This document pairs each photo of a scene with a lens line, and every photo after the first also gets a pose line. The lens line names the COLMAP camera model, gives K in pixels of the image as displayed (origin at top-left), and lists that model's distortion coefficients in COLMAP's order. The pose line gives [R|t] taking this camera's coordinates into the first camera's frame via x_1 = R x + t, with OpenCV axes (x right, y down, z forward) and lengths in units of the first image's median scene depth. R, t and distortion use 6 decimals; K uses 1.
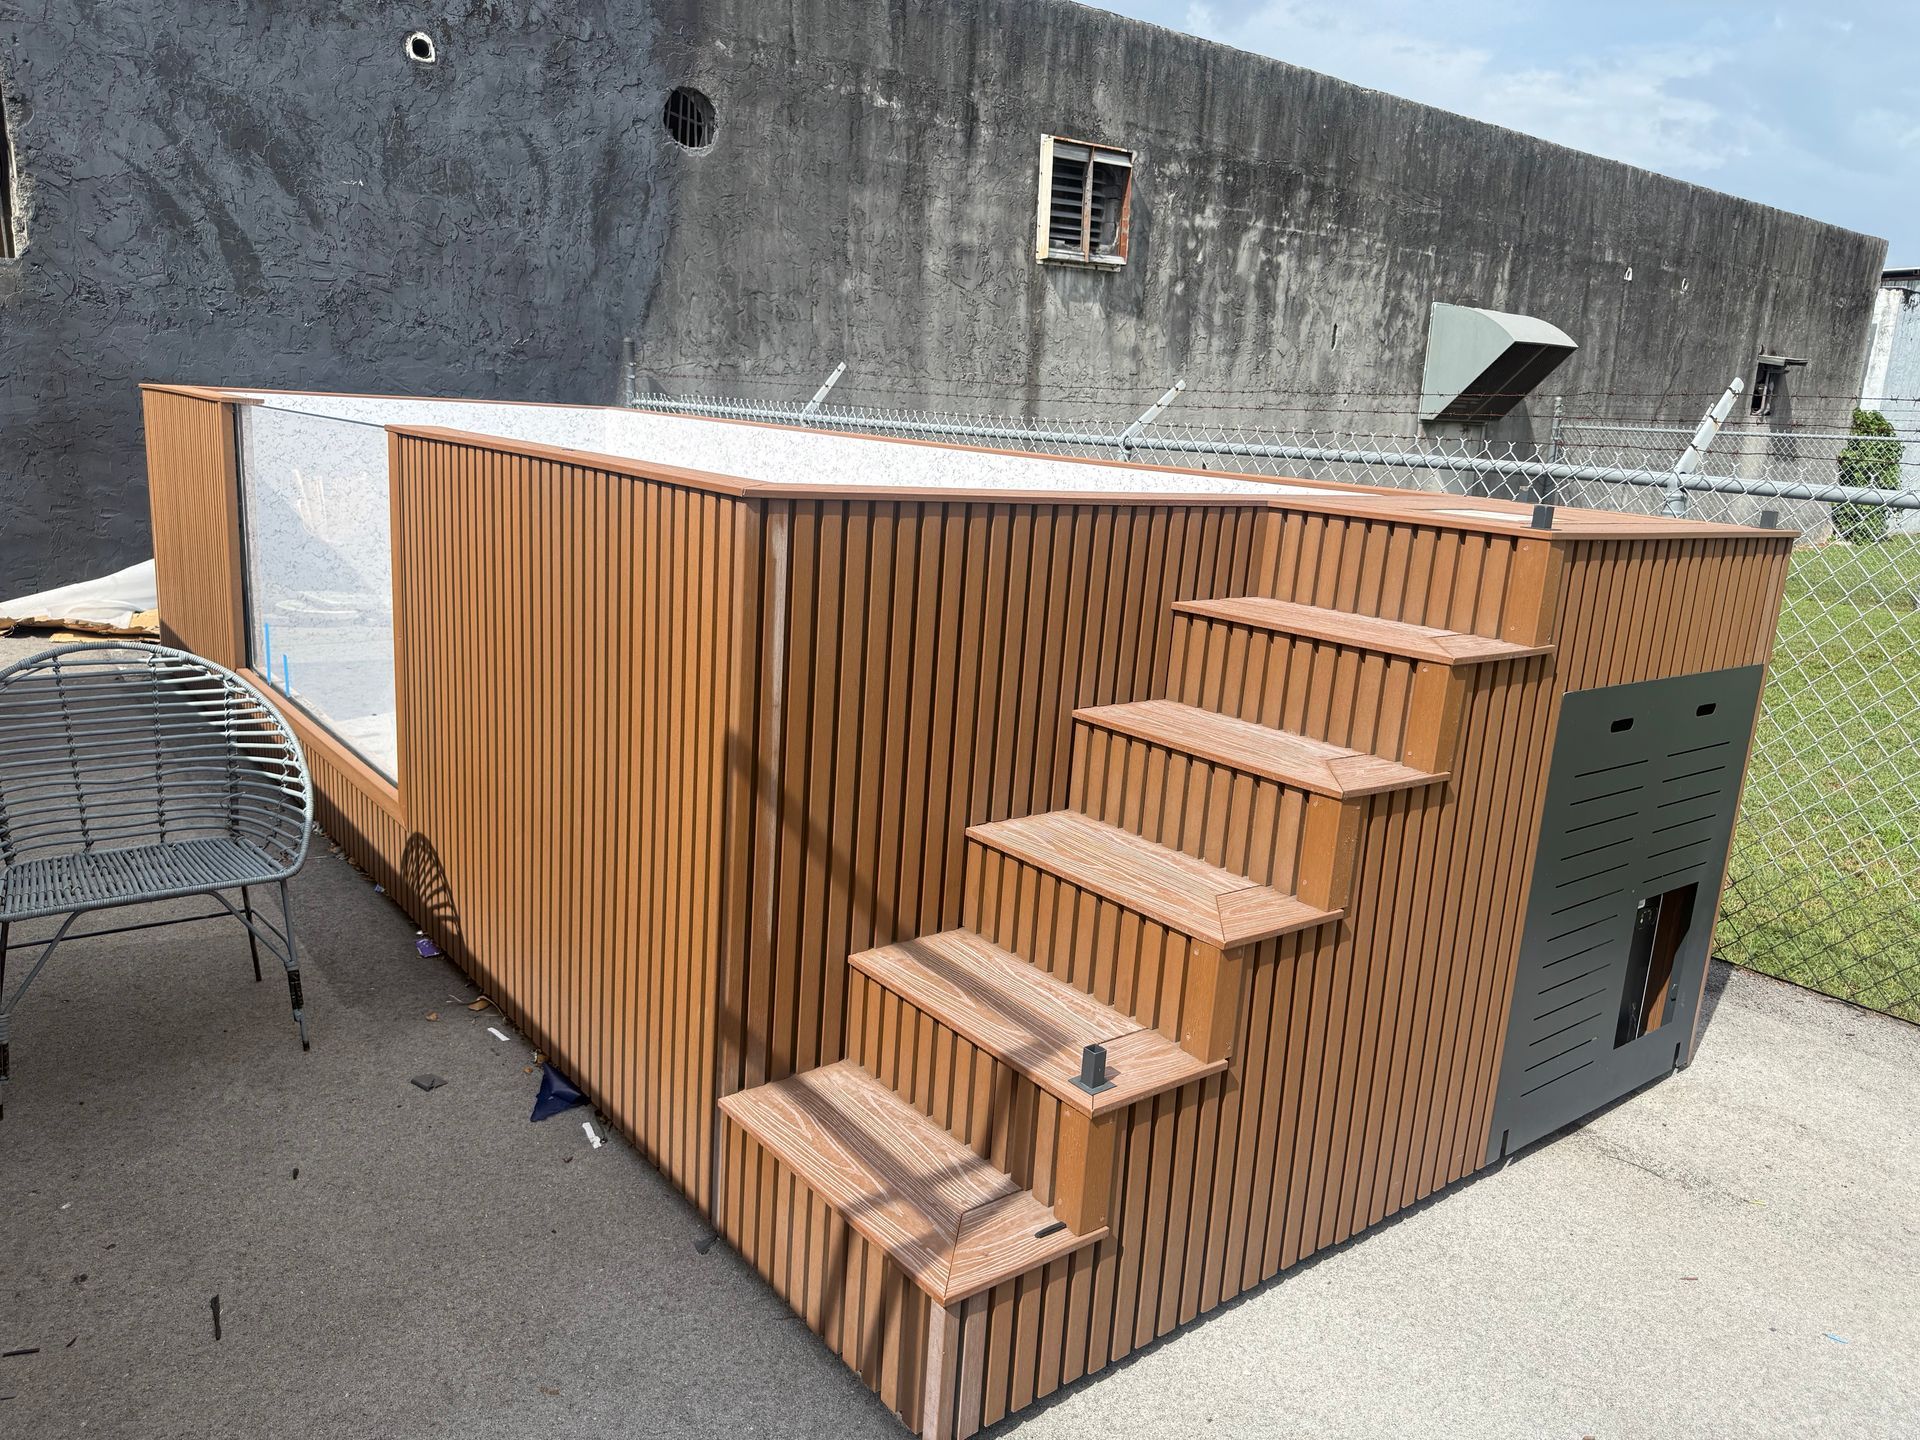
lens RADIAL K [[1369.8, 0, 950.9], [0, 1369.8, 701.0], [0, 0, 1]] dist [0.034061, -0.039459]
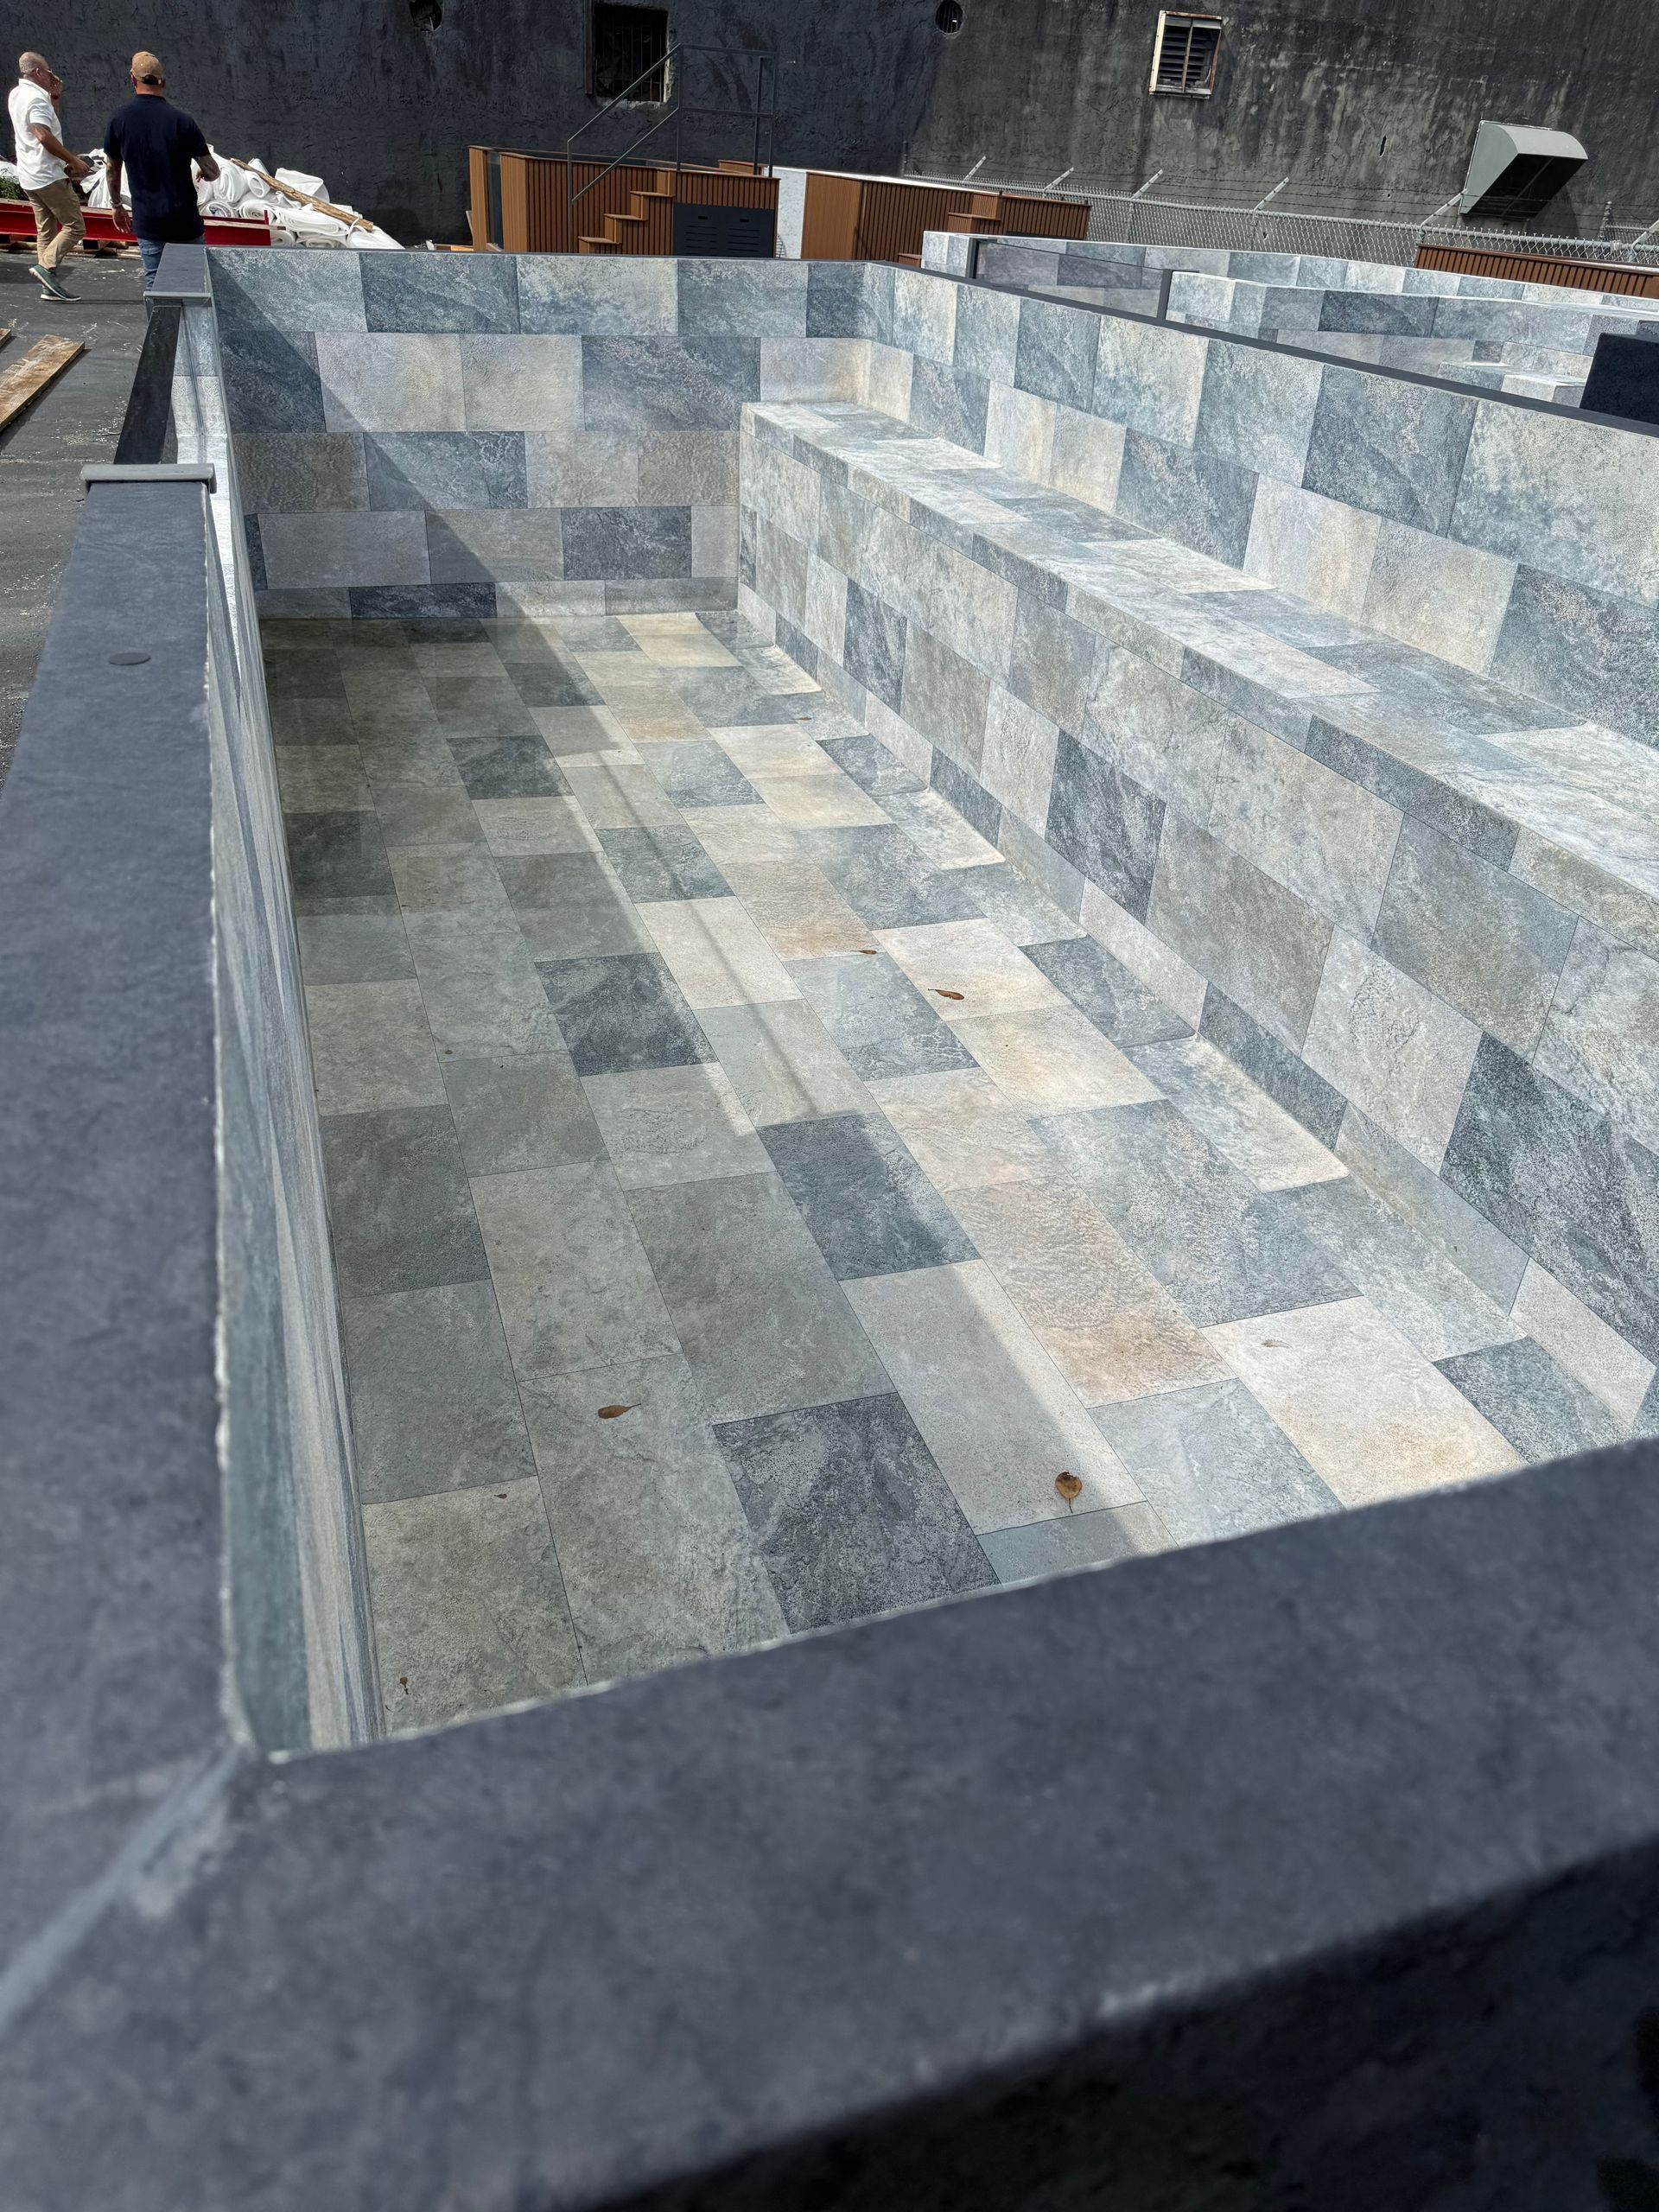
lens RADIAL K [[1578.1, 0, 822.7], [0, 1578.1, 1110.0], [0, 0, 1]] dist [0.034061, -0.039459]
pose [[0.941208, 0.195634, -0.275419, 0.470782], [-0.103271, 0.942852, 0.316805, 0.291192], [0.321657, -0.269737, 0.907623, -1.275952]]
